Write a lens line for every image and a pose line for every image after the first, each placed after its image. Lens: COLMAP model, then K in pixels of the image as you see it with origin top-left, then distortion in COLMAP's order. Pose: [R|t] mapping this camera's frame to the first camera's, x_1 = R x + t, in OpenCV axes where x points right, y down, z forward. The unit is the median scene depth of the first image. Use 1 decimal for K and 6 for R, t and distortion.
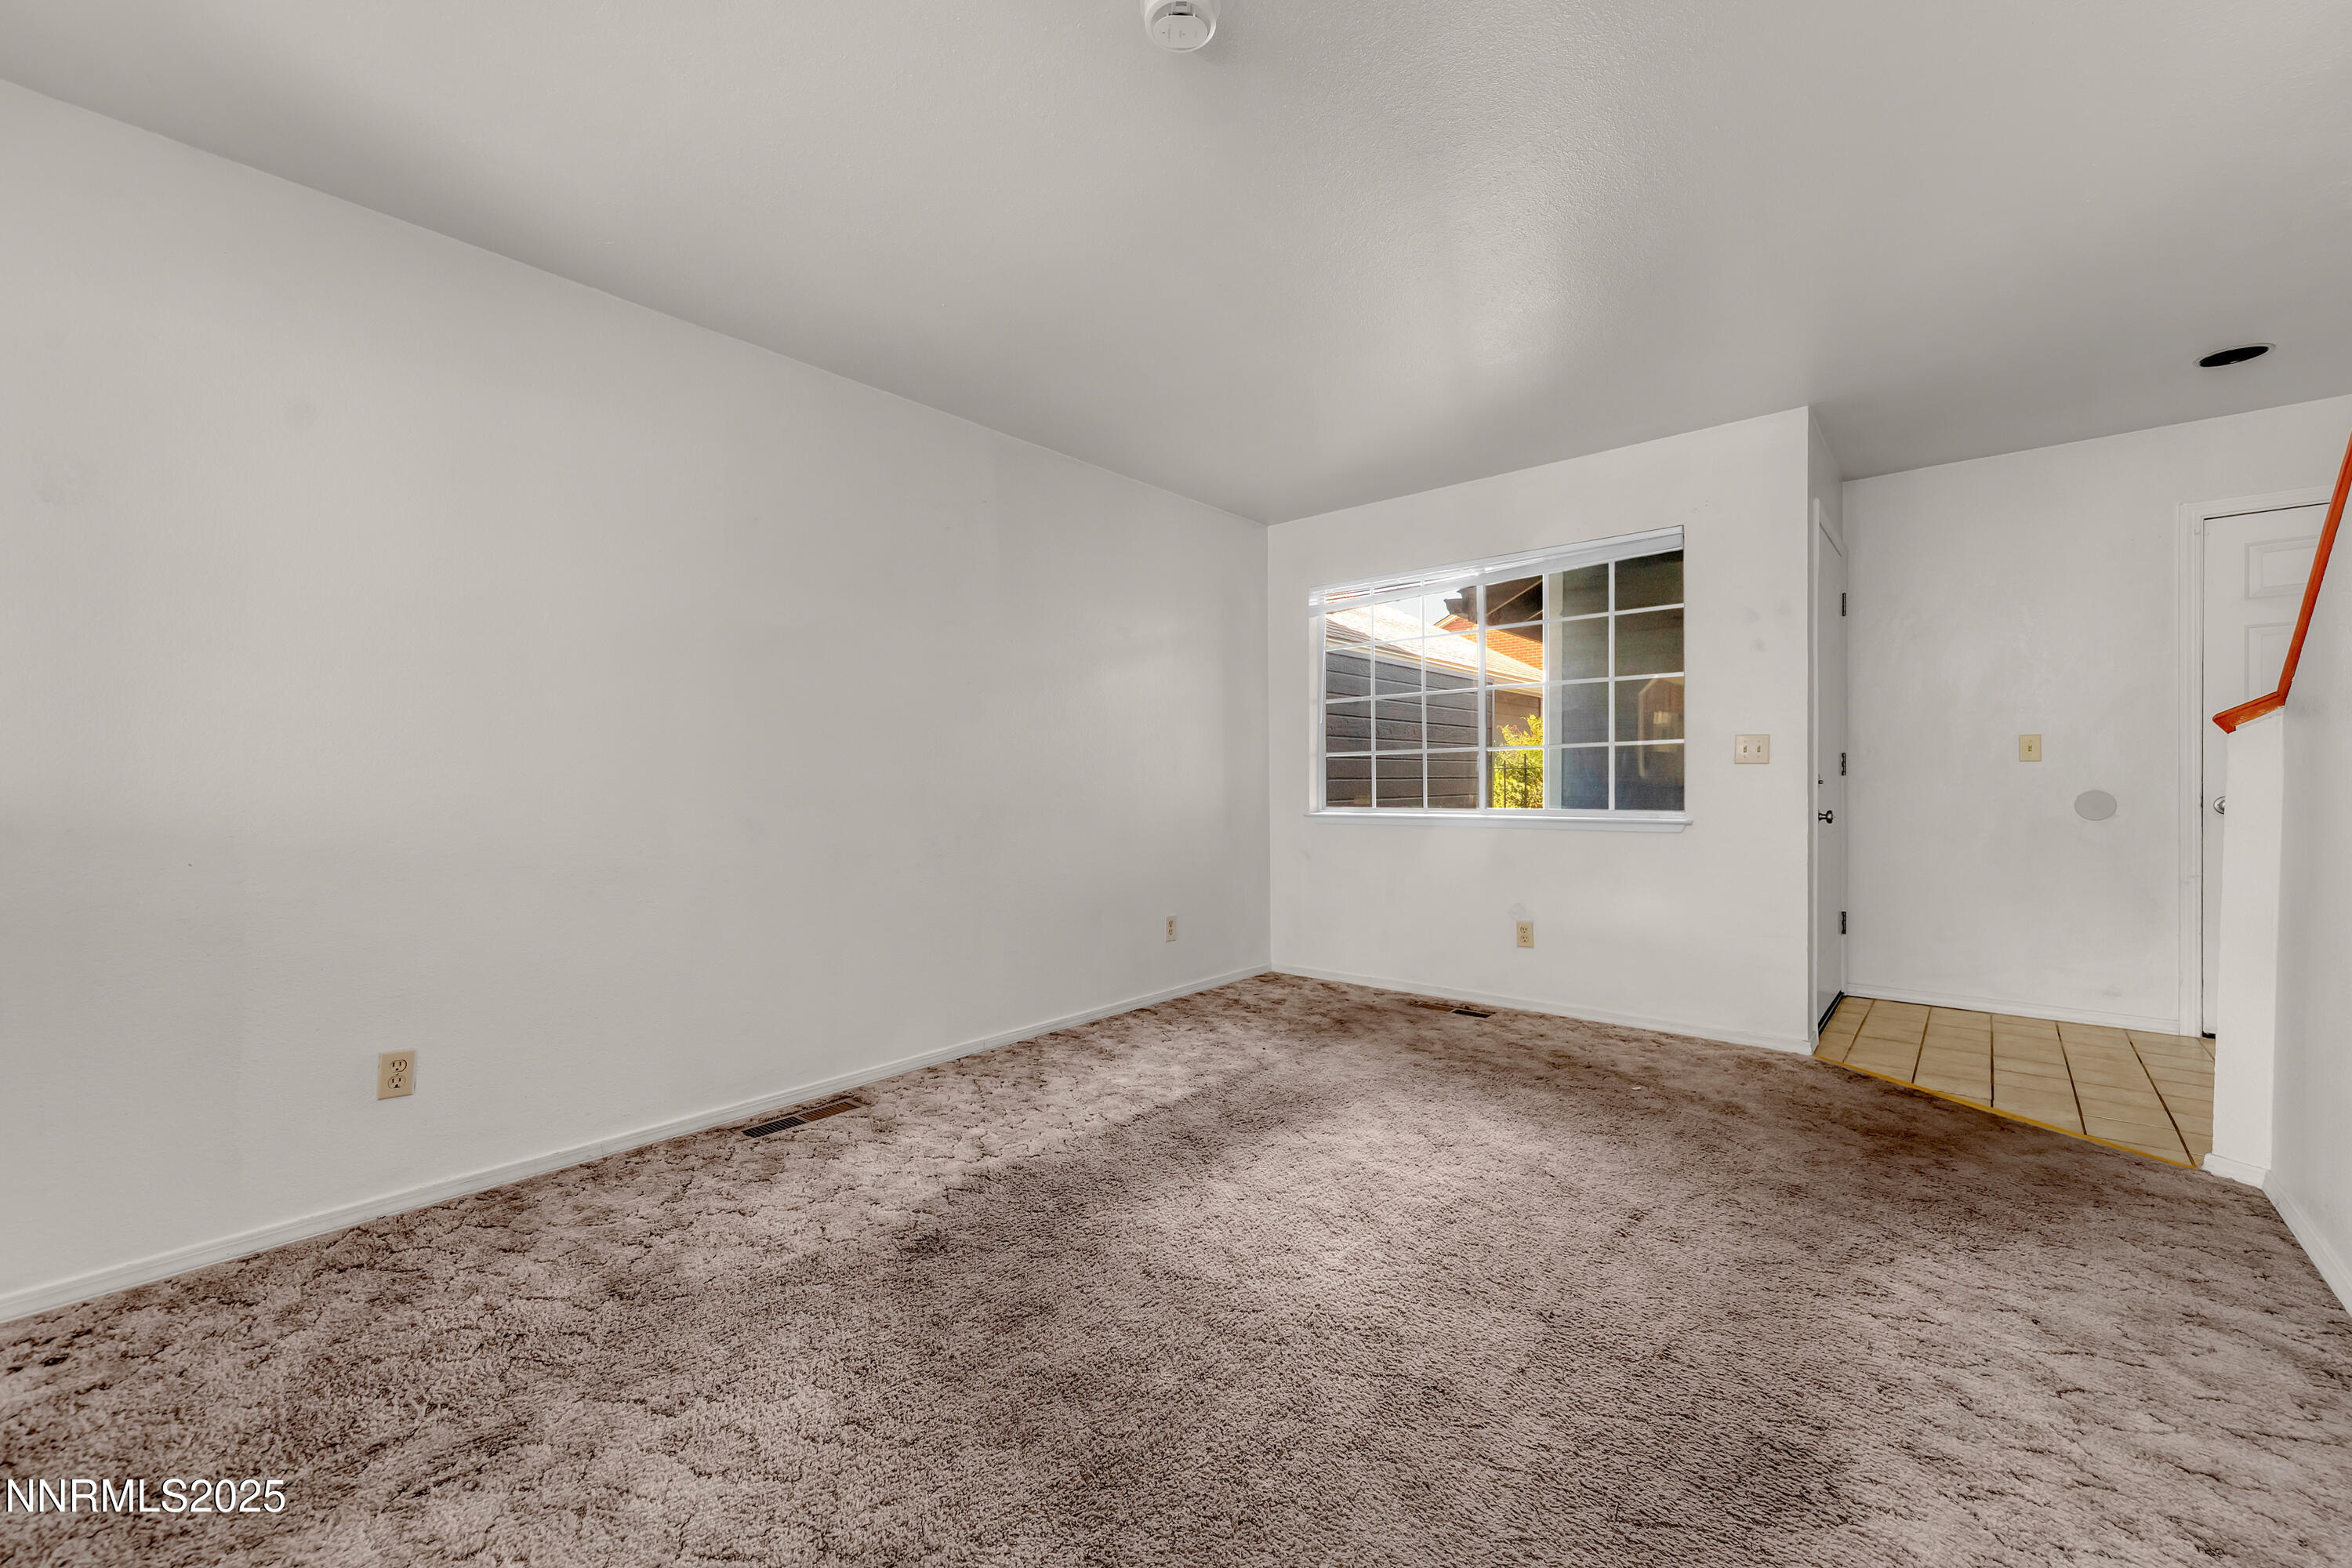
lens RADIAL K [[936.0, 0, 1176.0], [0, 936.0, 784.0], [0, 0, 1]] dist [0.002802, 0.000165]
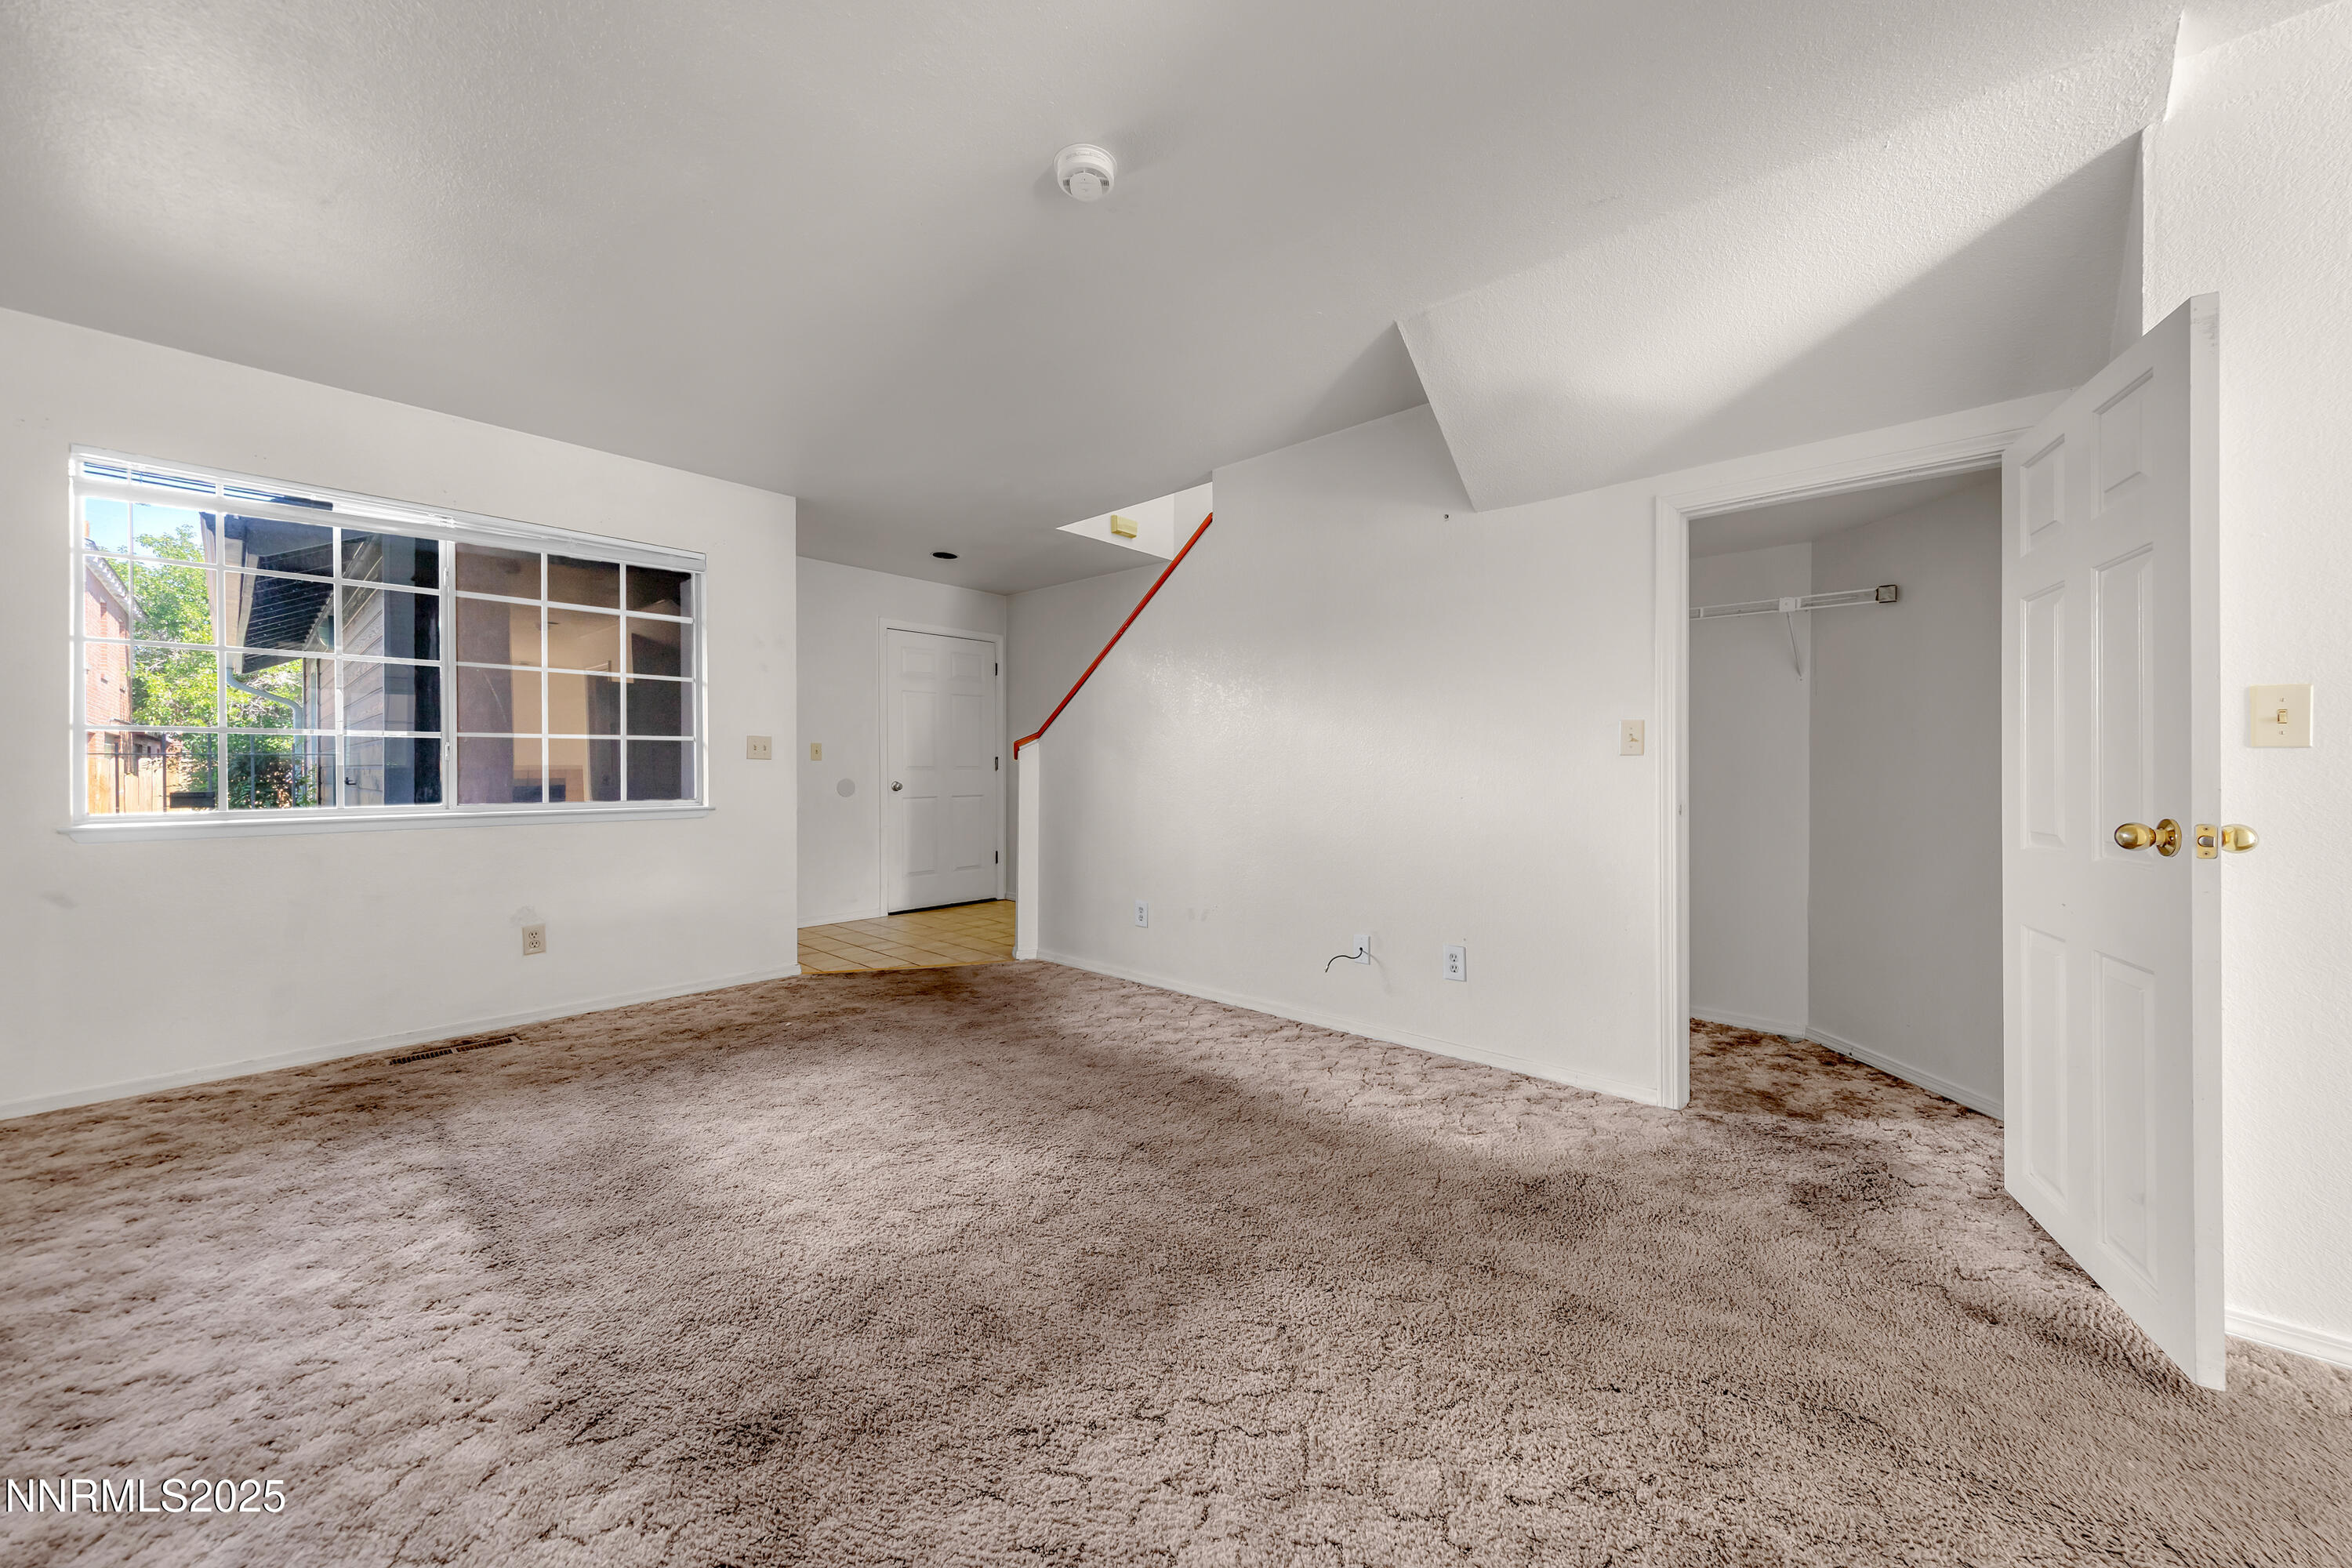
lens RADIAL K [[858.9, 0, 1198.7], [0, 858.9, 769.3], [0, 0, 1]] dist [-0.001058, 0.000179]
pose [[-0.003998, 0.004653, 0.999981, -0.623318], [0.003733, 0.999982, -0.004638, -0.000644], [-0.999985, 0.003714, -0.004015, 0.460914]]
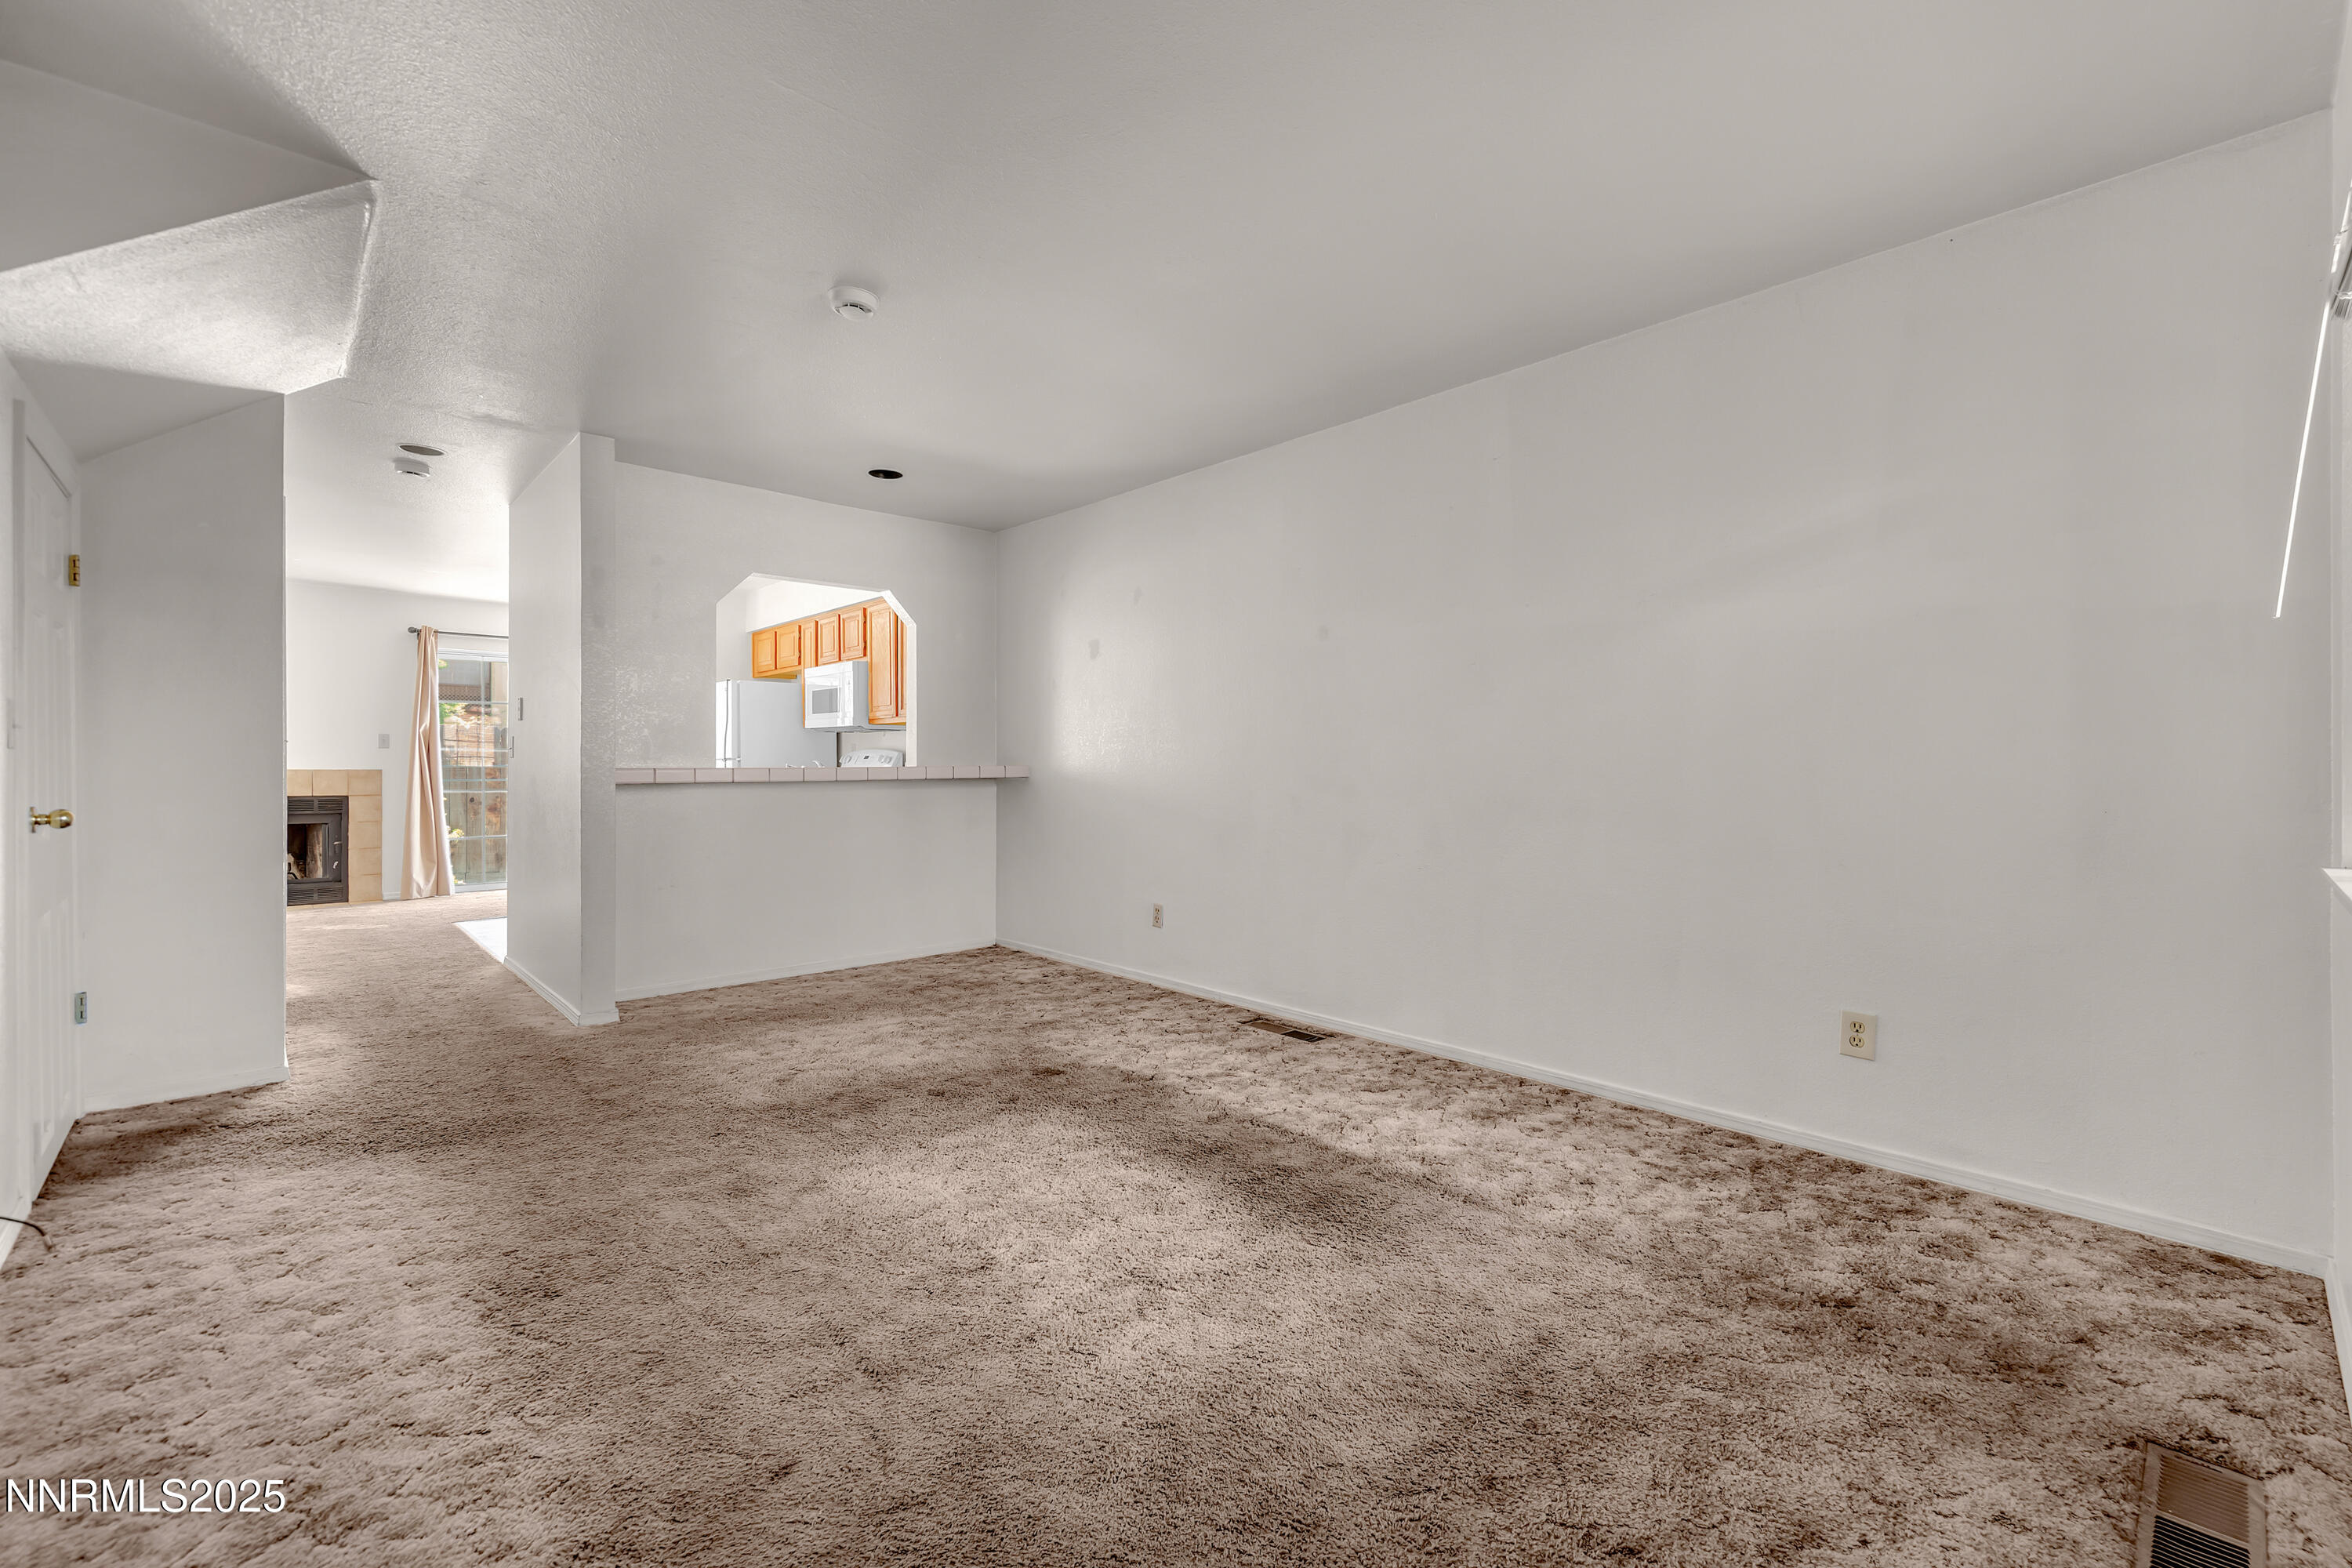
lens RADIAL K [[936.0, 0, 1176.0], [0, 936.0, 784.0], [0, 0, 1]] dist [0.002802, 0.000165]
pose [[-0.096751, 0.023919, -0.995021, 0.840046], [-0.003635, 0.999696, 0.024385, -0.012105], [0.995302, 0.005976, -0.096634, 0.923236]]
